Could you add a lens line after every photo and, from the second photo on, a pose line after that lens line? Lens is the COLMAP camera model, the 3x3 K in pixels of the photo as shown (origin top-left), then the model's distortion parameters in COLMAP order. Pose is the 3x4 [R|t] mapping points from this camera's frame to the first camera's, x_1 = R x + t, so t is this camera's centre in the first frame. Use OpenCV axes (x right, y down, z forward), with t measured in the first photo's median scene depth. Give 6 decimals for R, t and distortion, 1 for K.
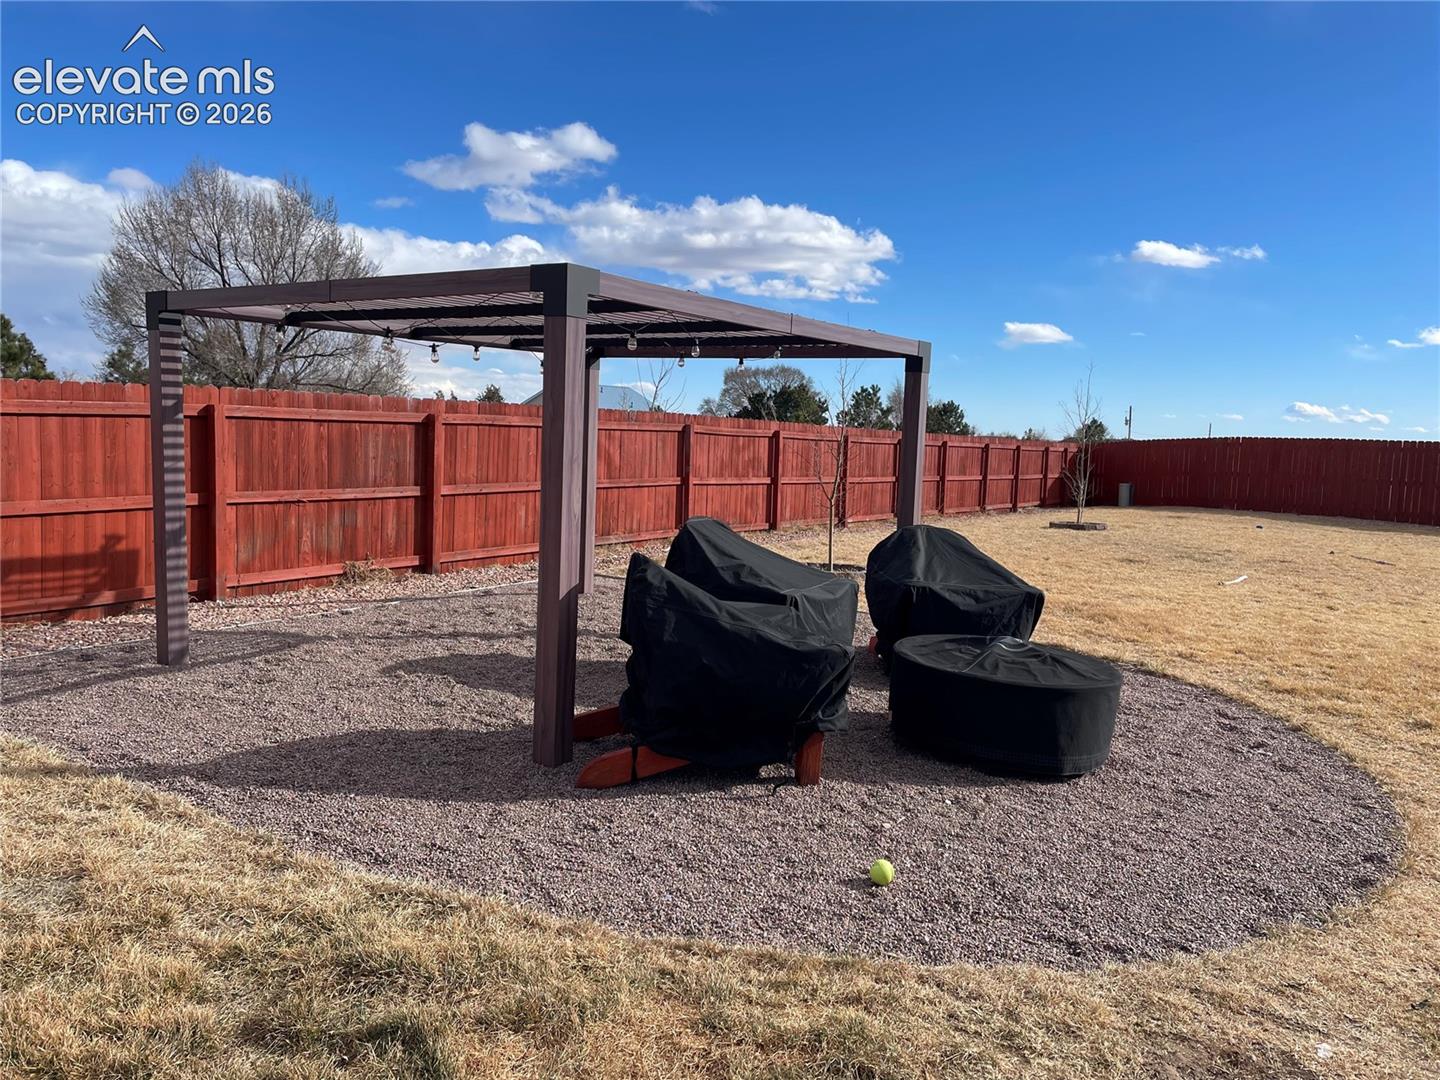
lens RADIAL K [[1084.3, 0, 722.3], [0, 1084.3, 535.7], [0, 0, 1]] dist [0.087546, -0.104141]
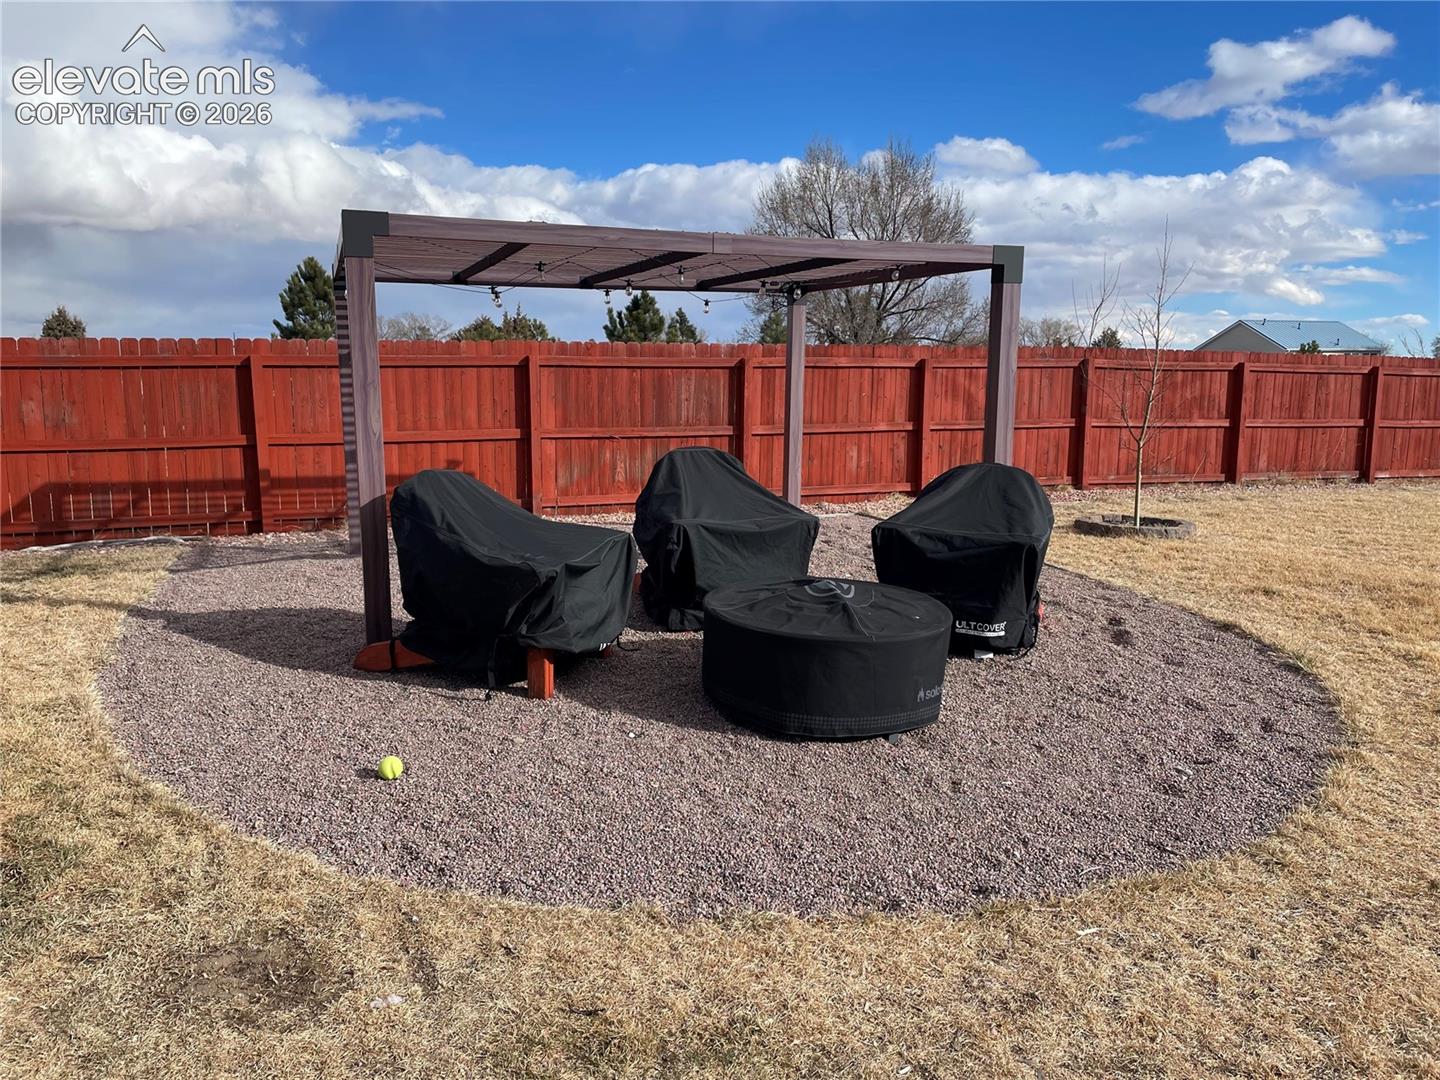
lens RADIAL K [[1084.3, 0, 720.4], [0, 1084.3, 544.4], [0, 0, 1]] dist [0.087546, -0.104141]
pose [[0.810094, 0.064947, -0.582691, 0.392700], [-0.035120, 0.997436, 0.062349, 0.006131], [0.585247, -0.030044, 0.810299, 0.131219]]
